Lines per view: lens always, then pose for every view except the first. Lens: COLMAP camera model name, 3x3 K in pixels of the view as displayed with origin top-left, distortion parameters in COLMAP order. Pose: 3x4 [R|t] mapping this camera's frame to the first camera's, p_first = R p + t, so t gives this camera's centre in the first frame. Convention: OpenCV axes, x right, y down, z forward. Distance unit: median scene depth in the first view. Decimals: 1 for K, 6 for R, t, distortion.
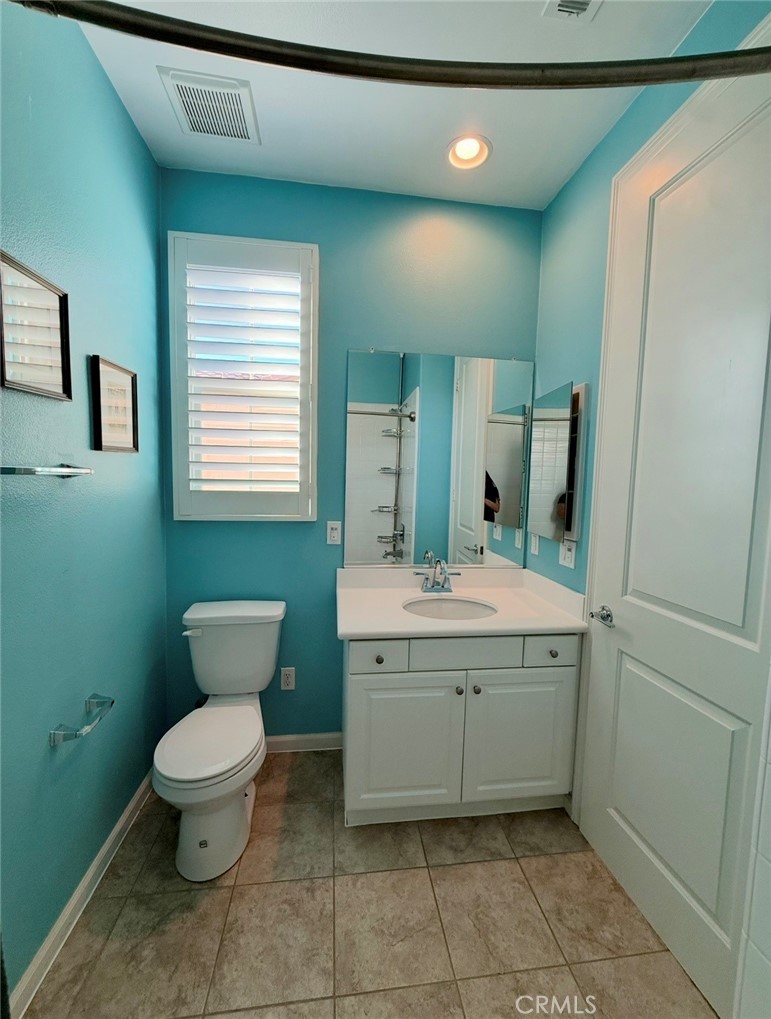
lens RADIAL K [[406.4, 0, 383.2], [0, 406.4, 509.6], [0, 0, 1]] dist [0.000431, 0.000298]
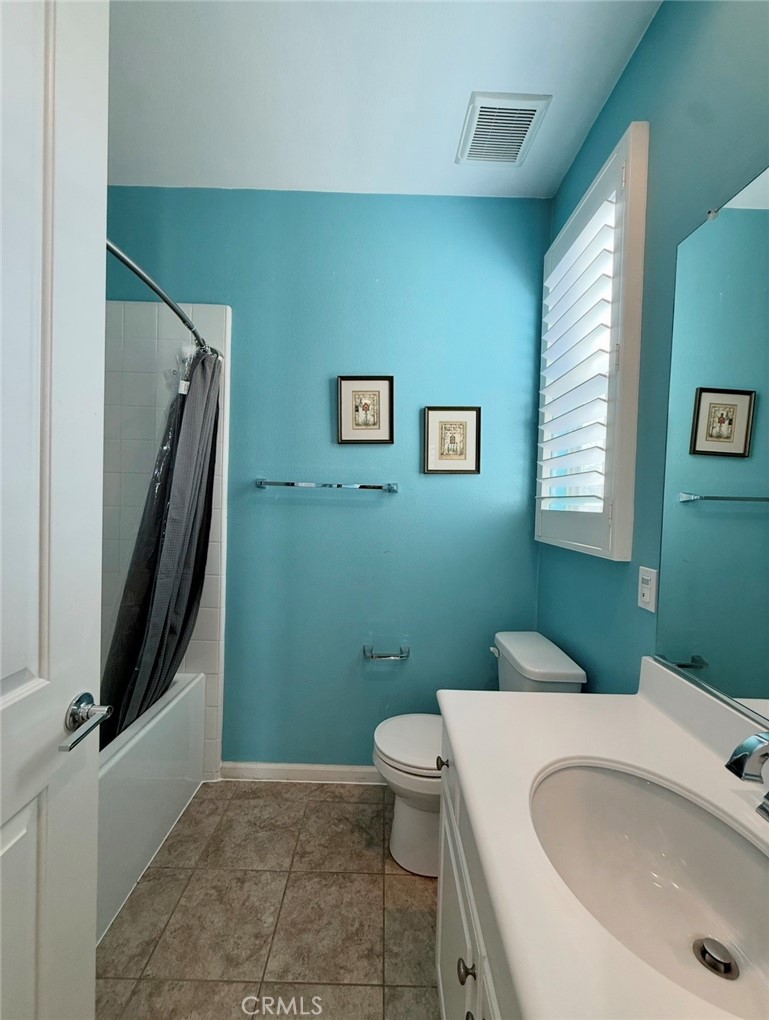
lens RADIAL K [[406.8, 0, 381.9], [0, 406.8, 509.0], [0, 0, 1]] dist [0.000431, 0.000298]
pose [[-0.118272, -0.002119, -0.992979, 0.695874], [-0.109549, 0.993921, 0.010927, -0.025083], [0.986920, 0.110072, -0.117785, 1.035252]]
